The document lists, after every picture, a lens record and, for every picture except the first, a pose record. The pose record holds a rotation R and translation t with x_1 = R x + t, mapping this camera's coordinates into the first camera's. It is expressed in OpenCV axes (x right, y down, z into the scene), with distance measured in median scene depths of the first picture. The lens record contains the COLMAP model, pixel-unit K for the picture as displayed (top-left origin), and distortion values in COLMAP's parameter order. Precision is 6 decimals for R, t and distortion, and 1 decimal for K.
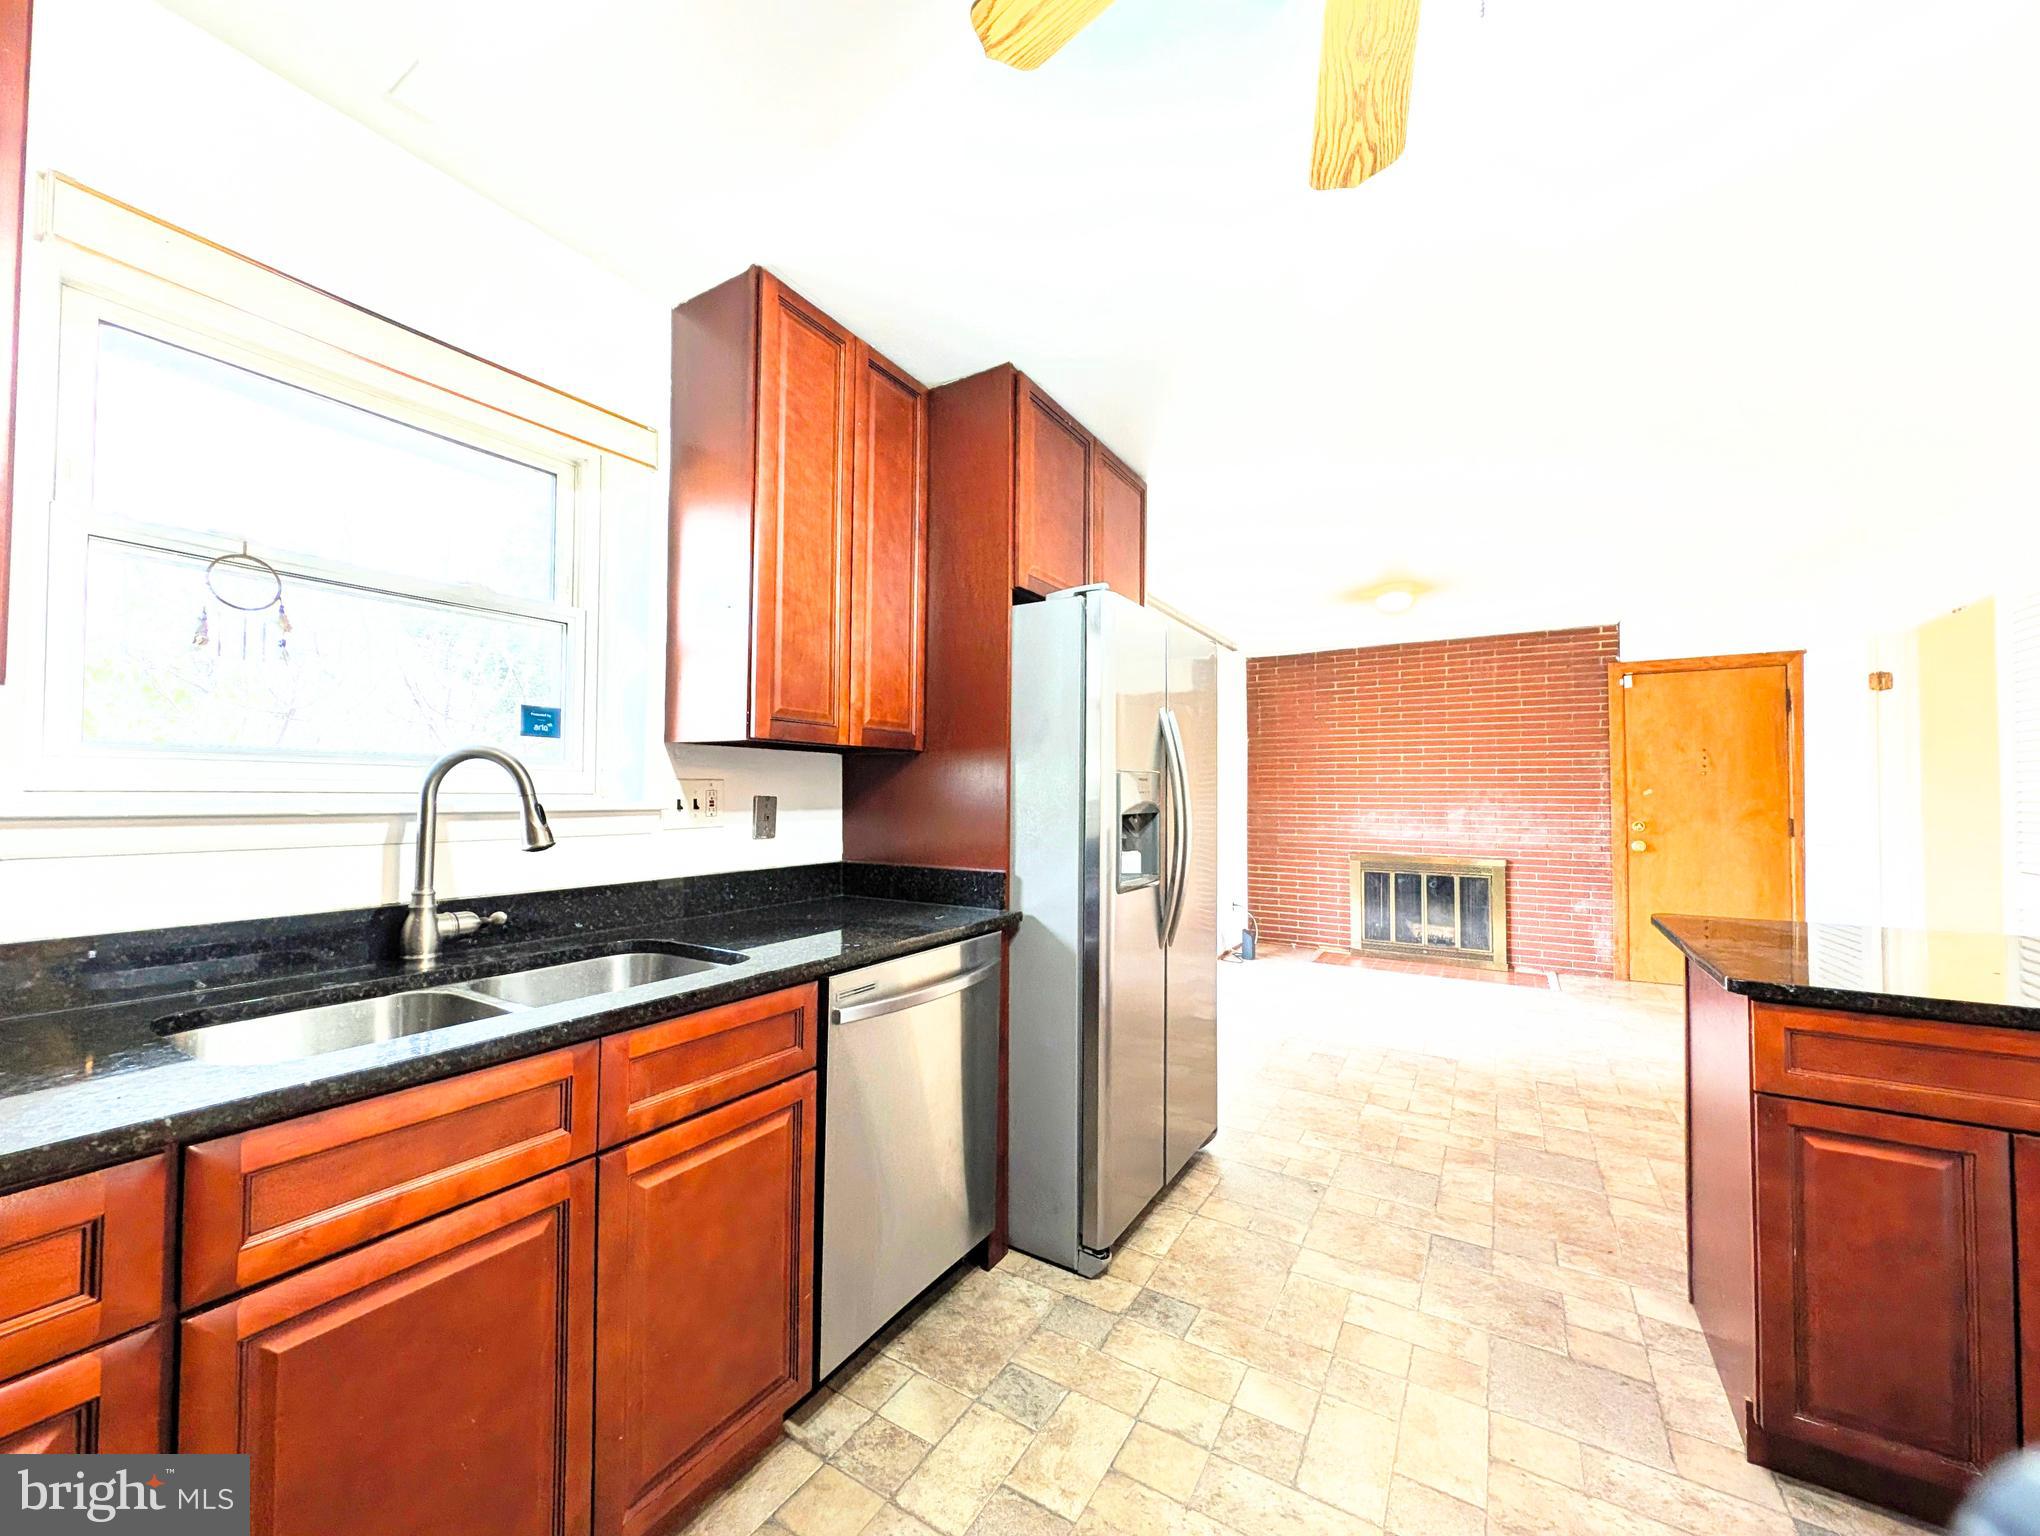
lens RADIAL K [[802.2, 0, 1021.1], [0, 802.2, 776.4], [0, 0, 1]] dist [0.011581, -0.000442]
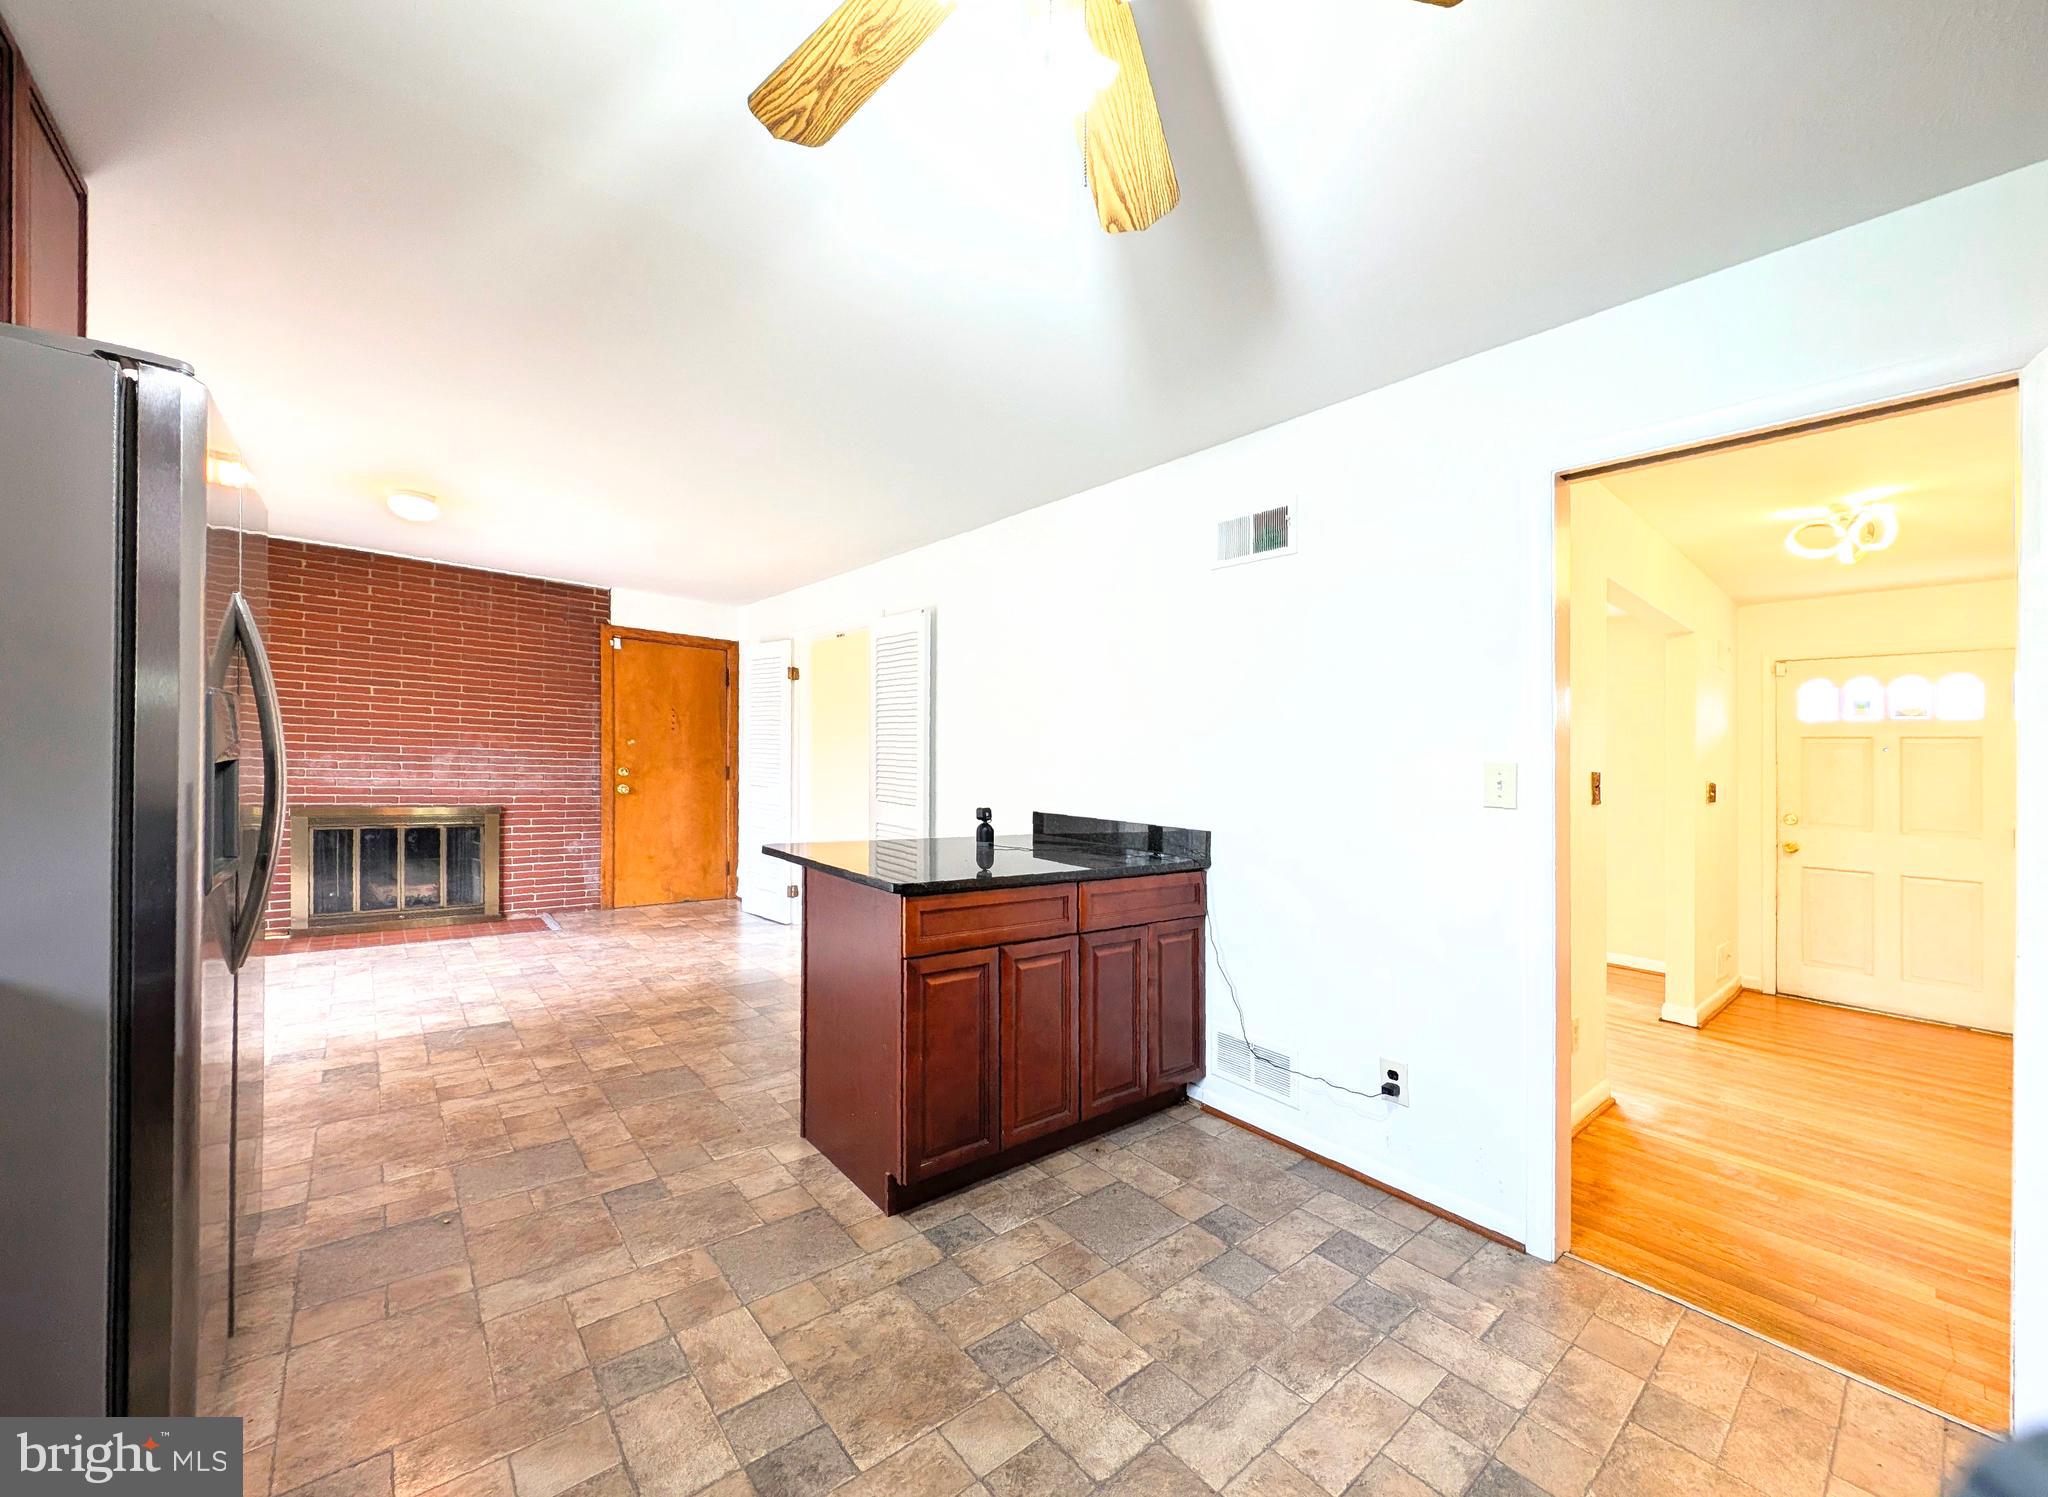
lens RADIAL K [[837.7, 0, 940.5], [0, 837.7, 735.0], [0, 0, 1]] dist [0.012484, -0.008434]
pose [[0.311701, 0.037303, 0.949448, -0.215046], [-0.060812, 0.997964, -0.019244, 0.005166], [-0.948232, -0.051740, 0.313335, 0.200838]]
